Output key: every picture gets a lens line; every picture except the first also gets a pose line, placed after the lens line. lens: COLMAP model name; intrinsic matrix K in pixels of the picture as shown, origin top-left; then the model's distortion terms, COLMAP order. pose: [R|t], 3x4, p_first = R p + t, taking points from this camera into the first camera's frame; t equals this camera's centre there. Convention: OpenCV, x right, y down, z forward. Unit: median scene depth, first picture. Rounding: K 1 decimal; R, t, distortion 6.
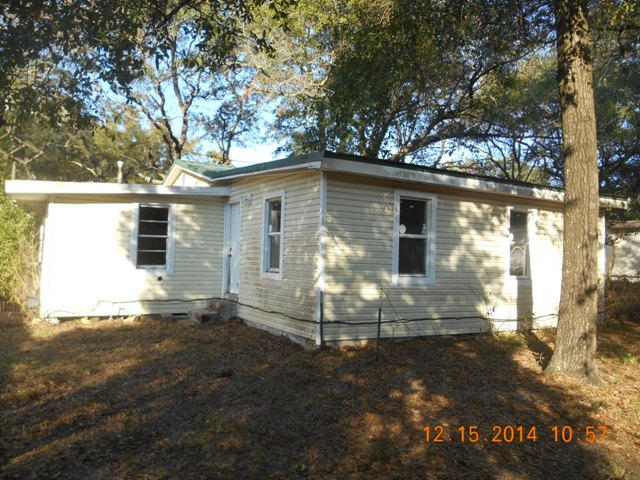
lens RADIAL K [[482.2, 0, 320.0], [0, 482.2, 240.0], [0, 0, 1]] dist [-0.057014, 0.006695]
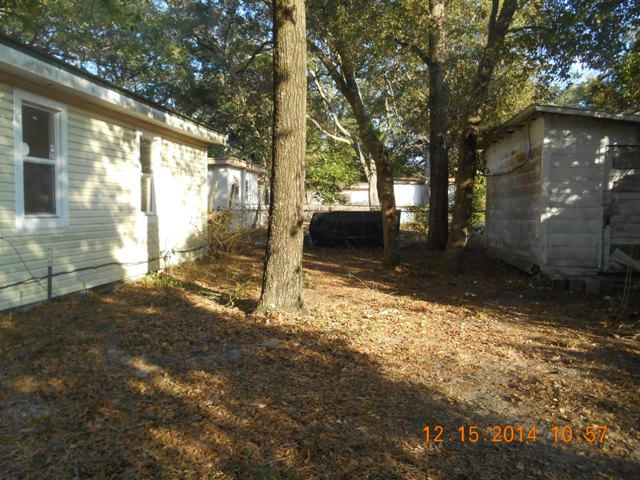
lens RADIAL K [[482.2, 0, 320.0], [0, 482.2, 240.0], [0, 0, 1]] dist [-0.057014, 0.006695]
pose [[0.582003, -0.080494, 0.809193, -0.132623], [-0.025387, 0.992805, 0.117018, 0.015538], [-0.812790, -0.088648, 0.575772, 0.242612]]
